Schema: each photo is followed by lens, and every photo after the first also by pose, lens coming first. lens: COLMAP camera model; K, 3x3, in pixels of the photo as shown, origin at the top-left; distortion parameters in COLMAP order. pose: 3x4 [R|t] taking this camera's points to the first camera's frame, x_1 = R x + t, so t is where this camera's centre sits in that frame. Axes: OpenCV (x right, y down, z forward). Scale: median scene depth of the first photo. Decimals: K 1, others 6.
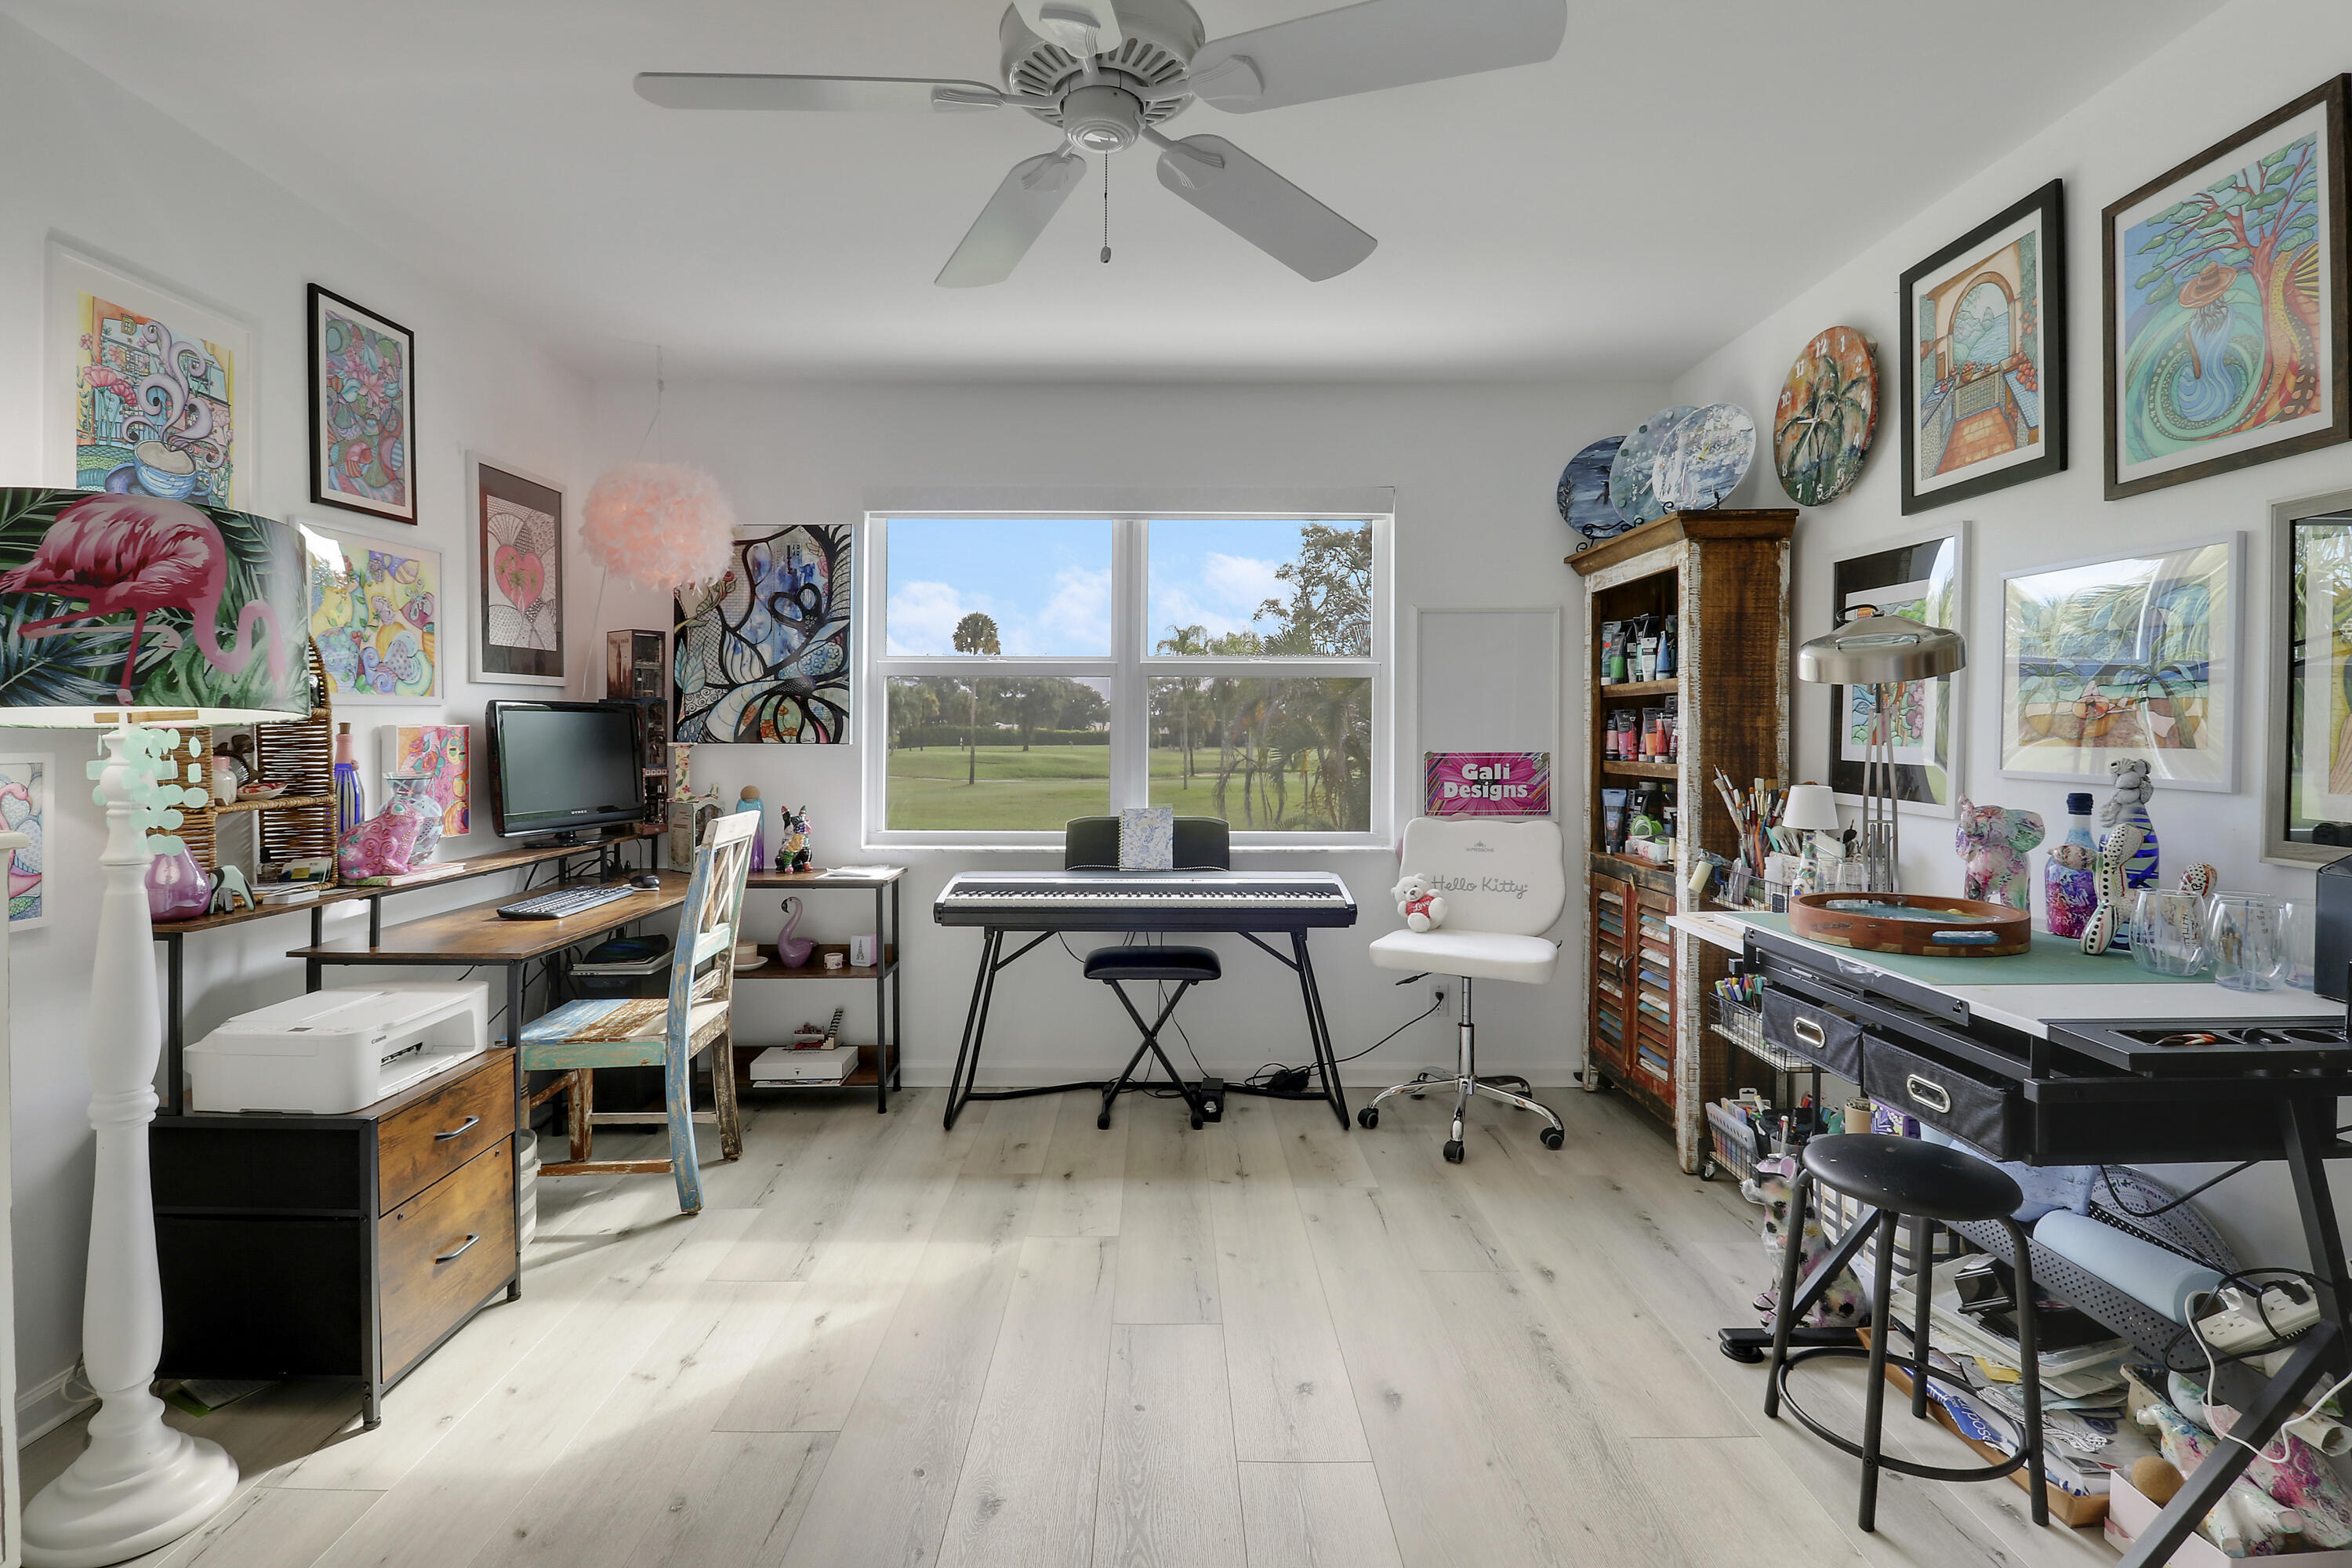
lens RADIAL K [[1117.3, 0, 1169.9], [0, 1117.3, 726.0], [0, 0, 1]] dist [-0.006315, -0.009357]
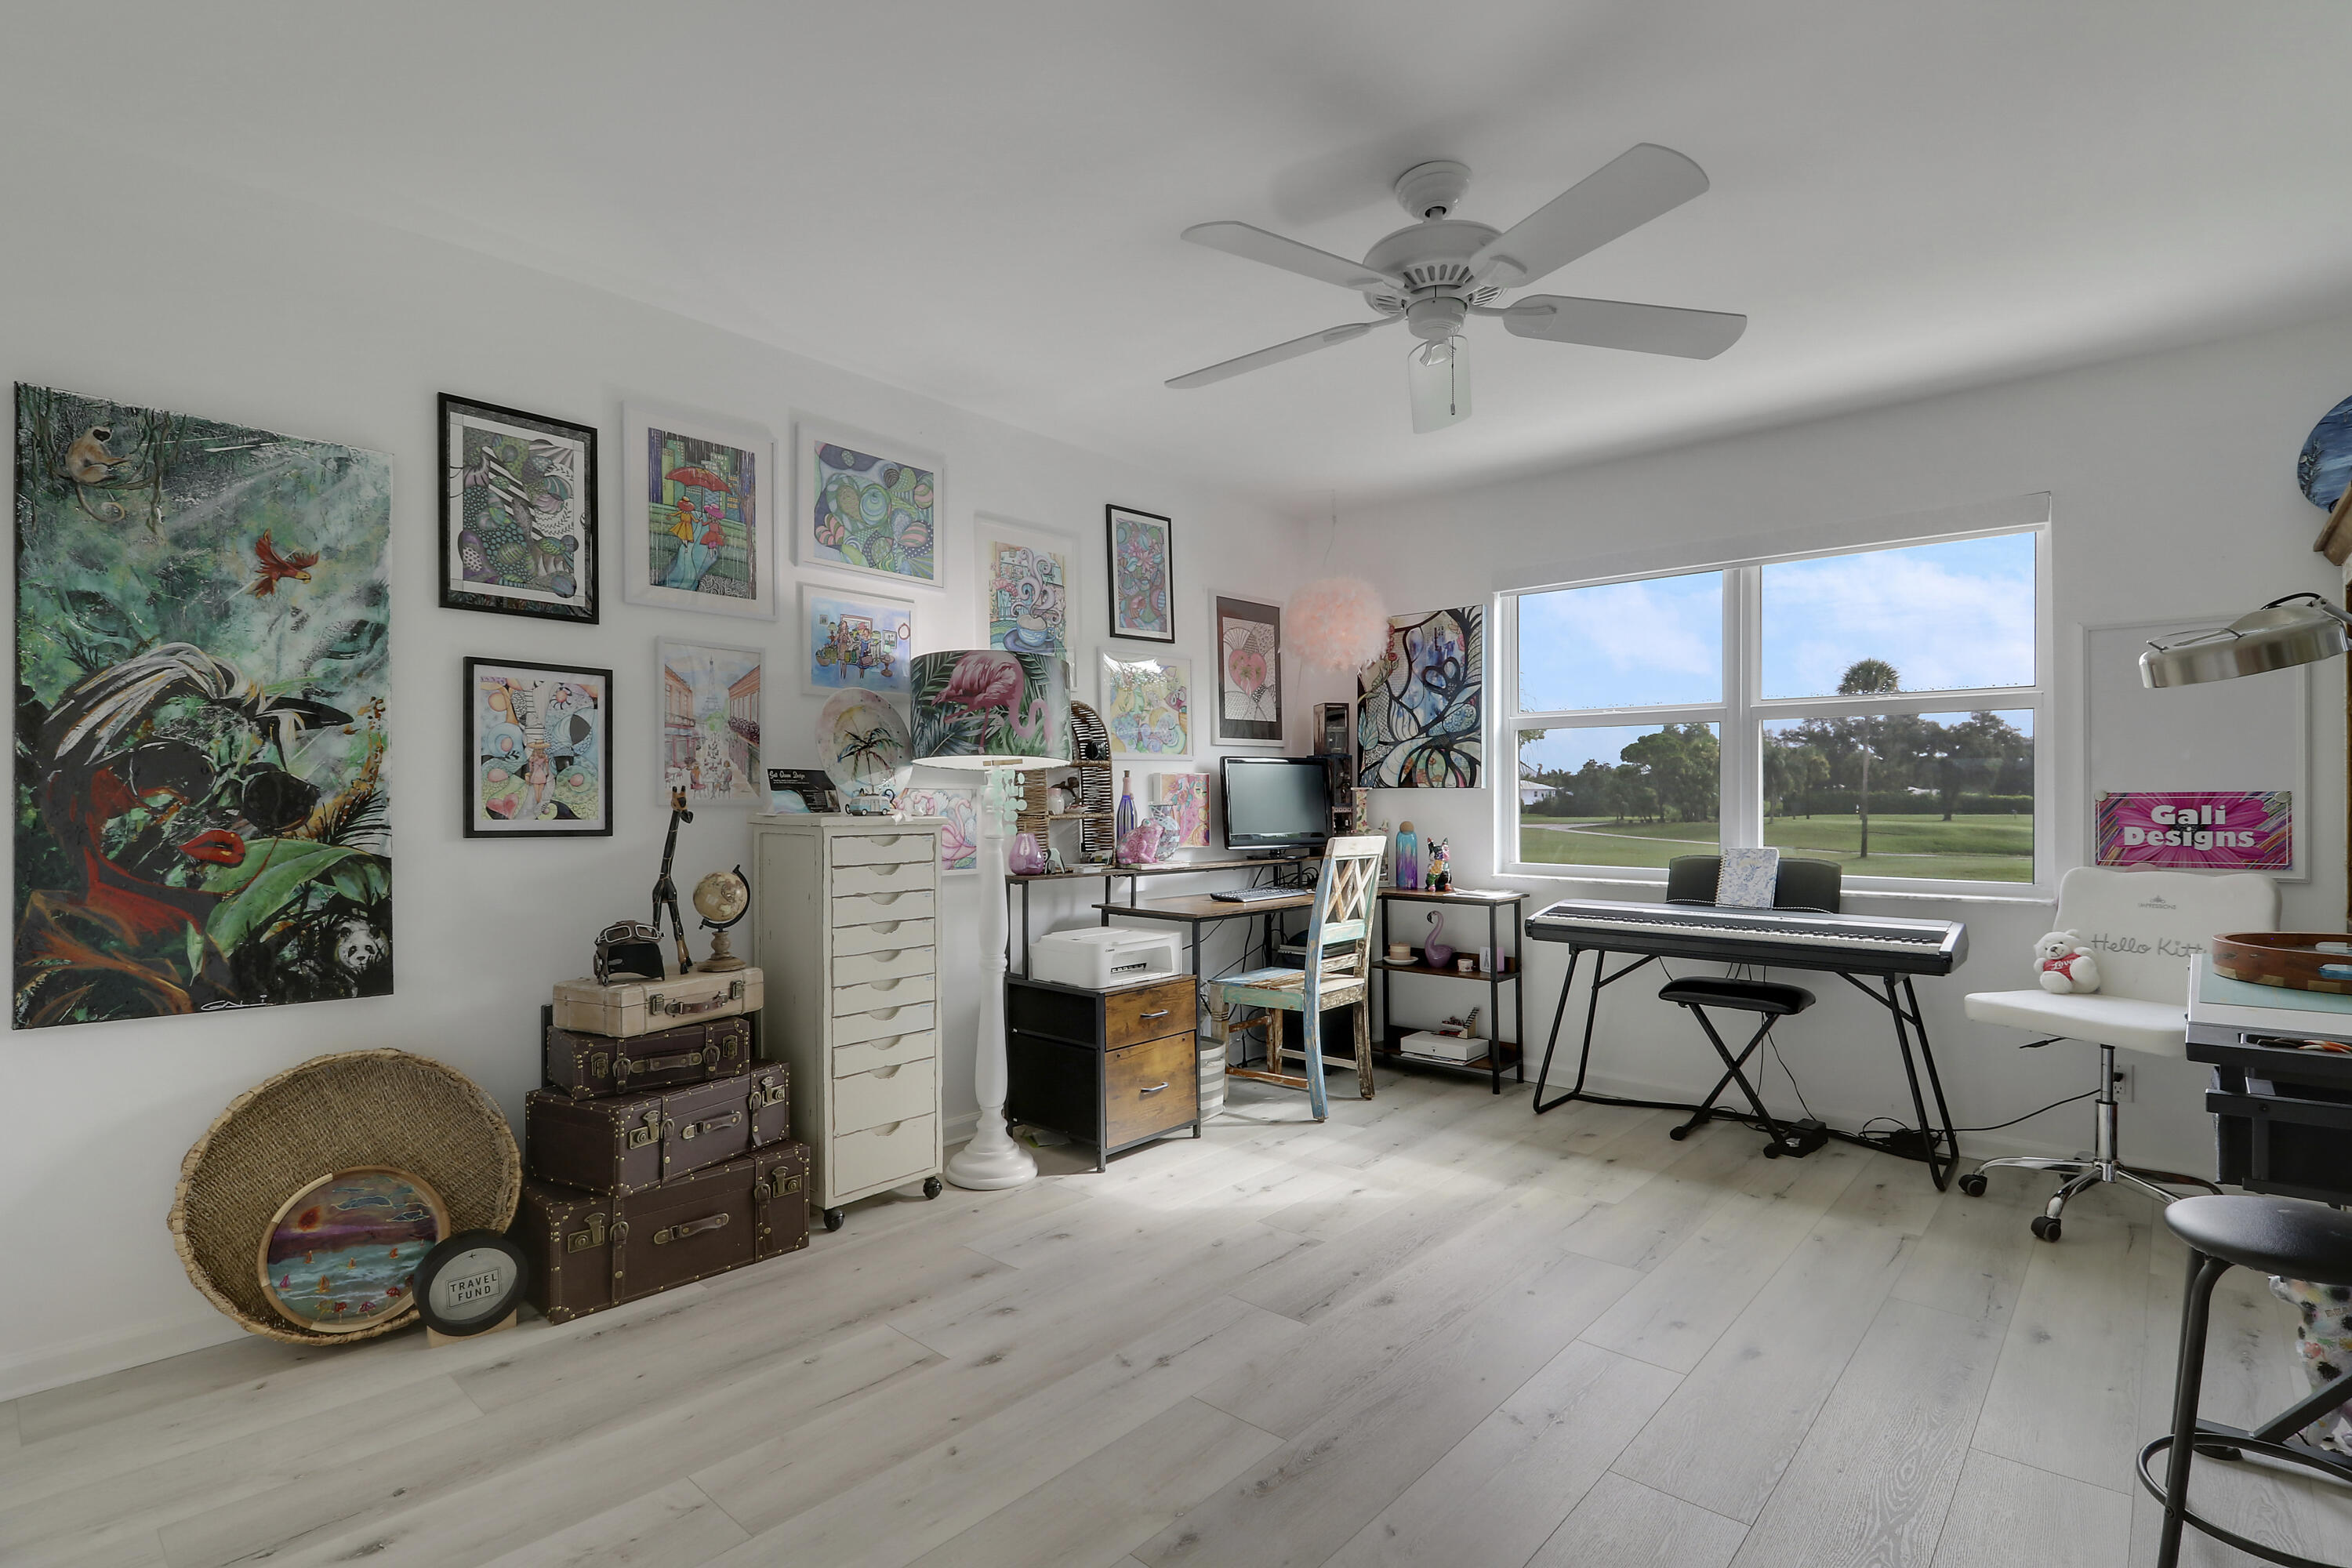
lens RADIAL K [[1117.3, 0, 1178.6], [0, 1117.3, 791.5], [0, 0, 1]] dist [-0.006315, -0.009357]
pose [[0.742195, -0.005216, -0.670164, 0.319729], [0.004538, 0.999986, -0.002757, 0.025616], [0.670169, -0.000995, 0.742208, -0.128581]]
